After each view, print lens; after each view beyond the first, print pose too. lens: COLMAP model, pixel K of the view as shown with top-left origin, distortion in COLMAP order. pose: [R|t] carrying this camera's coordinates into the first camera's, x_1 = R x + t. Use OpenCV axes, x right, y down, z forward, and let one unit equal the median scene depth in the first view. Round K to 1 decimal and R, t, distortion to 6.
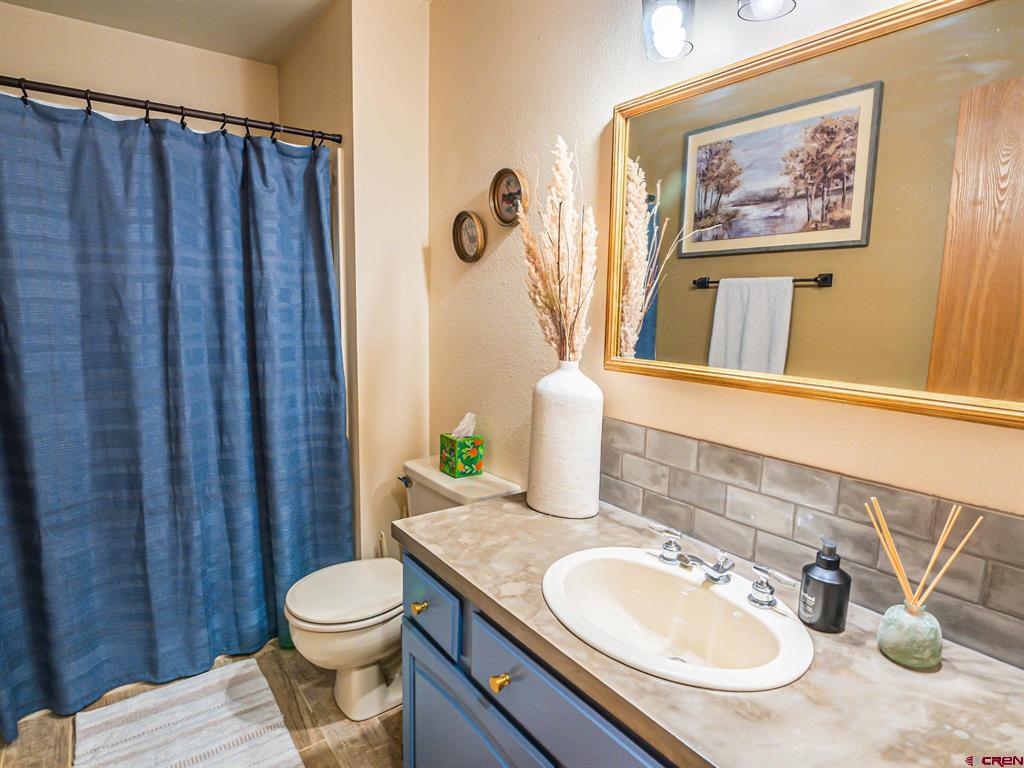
lens RADIAL K [[557.2, 0, 507.6], [0, 557.2, 381.0], [0, 0, 1]] dist [-0.025748, -0.003260]
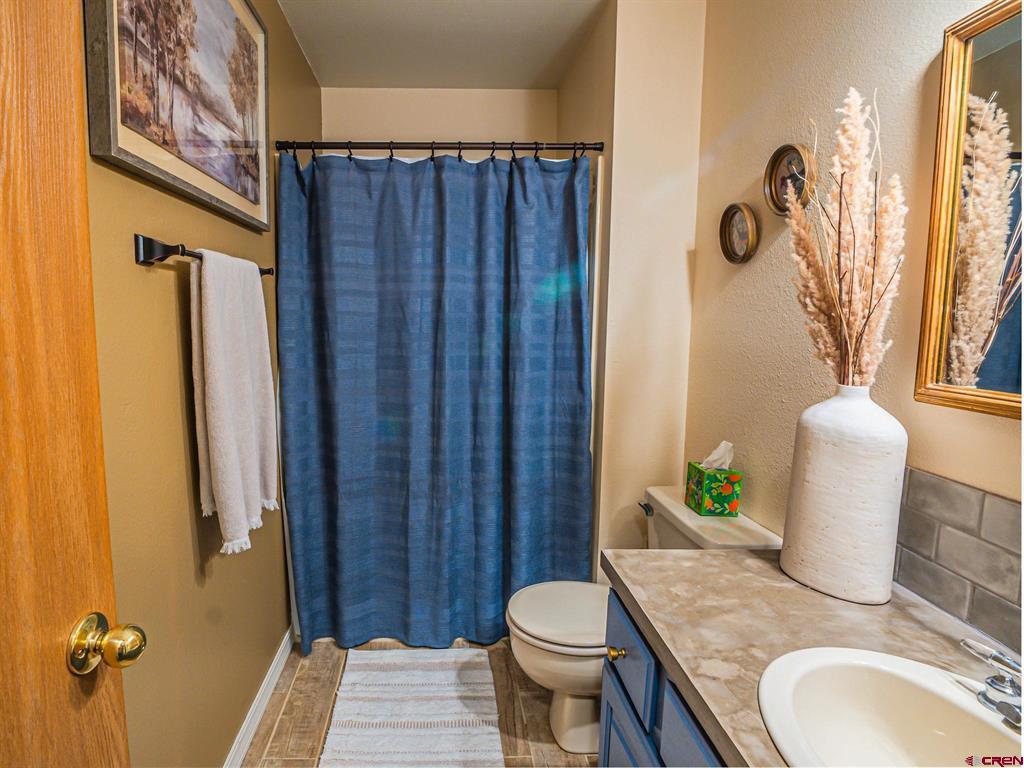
lens RADIAL K [[544.8, 0, 558.9], [0, 544.8, 382.3], [0, 0, 1]] dist [-0.026128, -0.003091]
pose [[0.816220, 0.049745, -0.575595, 0.226846], [-0.069406, 0.997514, -0.012213, -0.004668], [0.573556, 0.049918, 0.817644, 0.209984]]
